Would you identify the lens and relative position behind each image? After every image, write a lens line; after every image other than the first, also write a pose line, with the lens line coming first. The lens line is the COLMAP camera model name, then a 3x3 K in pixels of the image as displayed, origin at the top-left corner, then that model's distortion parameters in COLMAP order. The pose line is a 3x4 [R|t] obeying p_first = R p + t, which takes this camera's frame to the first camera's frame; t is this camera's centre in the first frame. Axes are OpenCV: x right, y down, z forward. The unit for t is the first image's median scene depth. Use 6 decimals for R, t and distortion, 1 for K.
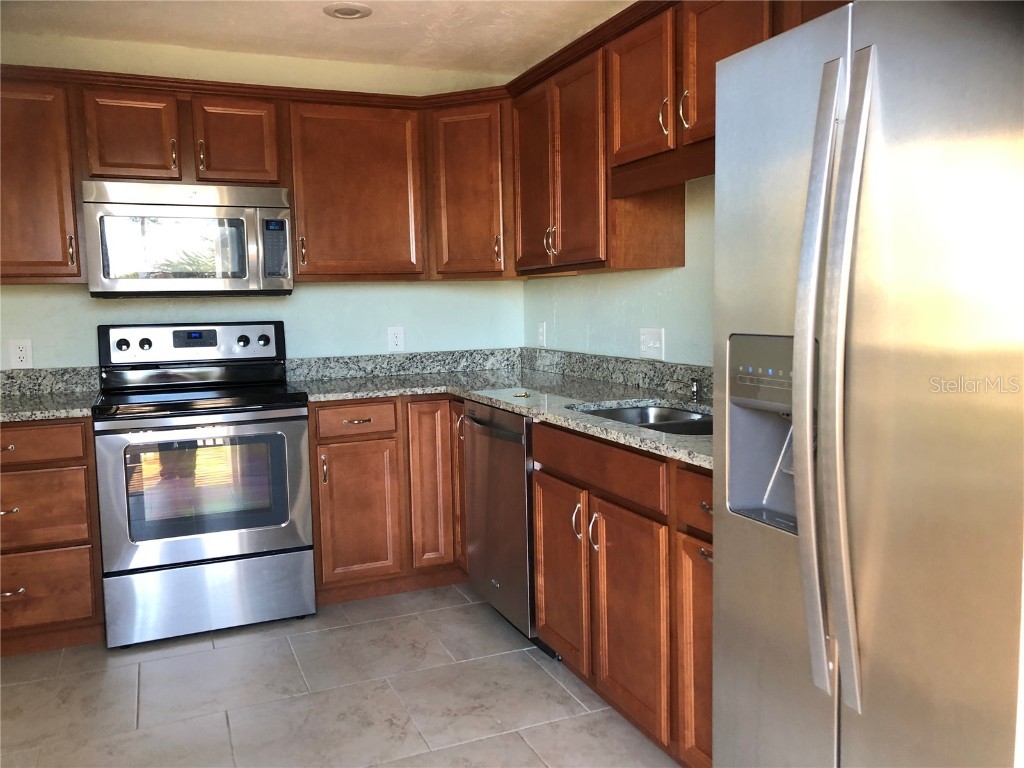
lens RADIAL K [[859.0, 0, 494.0], [0, 859.0, 373.9], [0, 0, 1]] dist [0.019174, 0.004921]
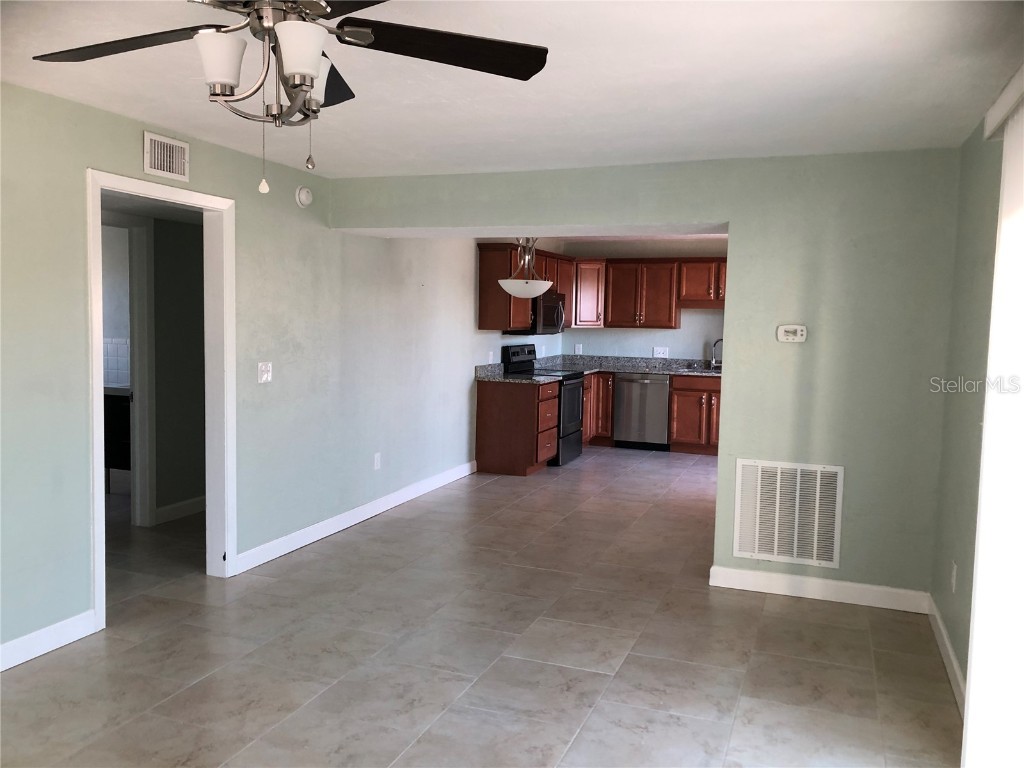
lens RADIAL K [[846.6, 0, 512.0], [0, 846.6, 384.0], [0, 0, 1]] dist [0.012571, -0.008338]
pose [[0.714089, -0.023966, 0.699644, -2.290737], [0.029720, 0.999551, 0.003906, 0.048274], [-0.699424, 0.018004, 0.714481, -0.753164]]
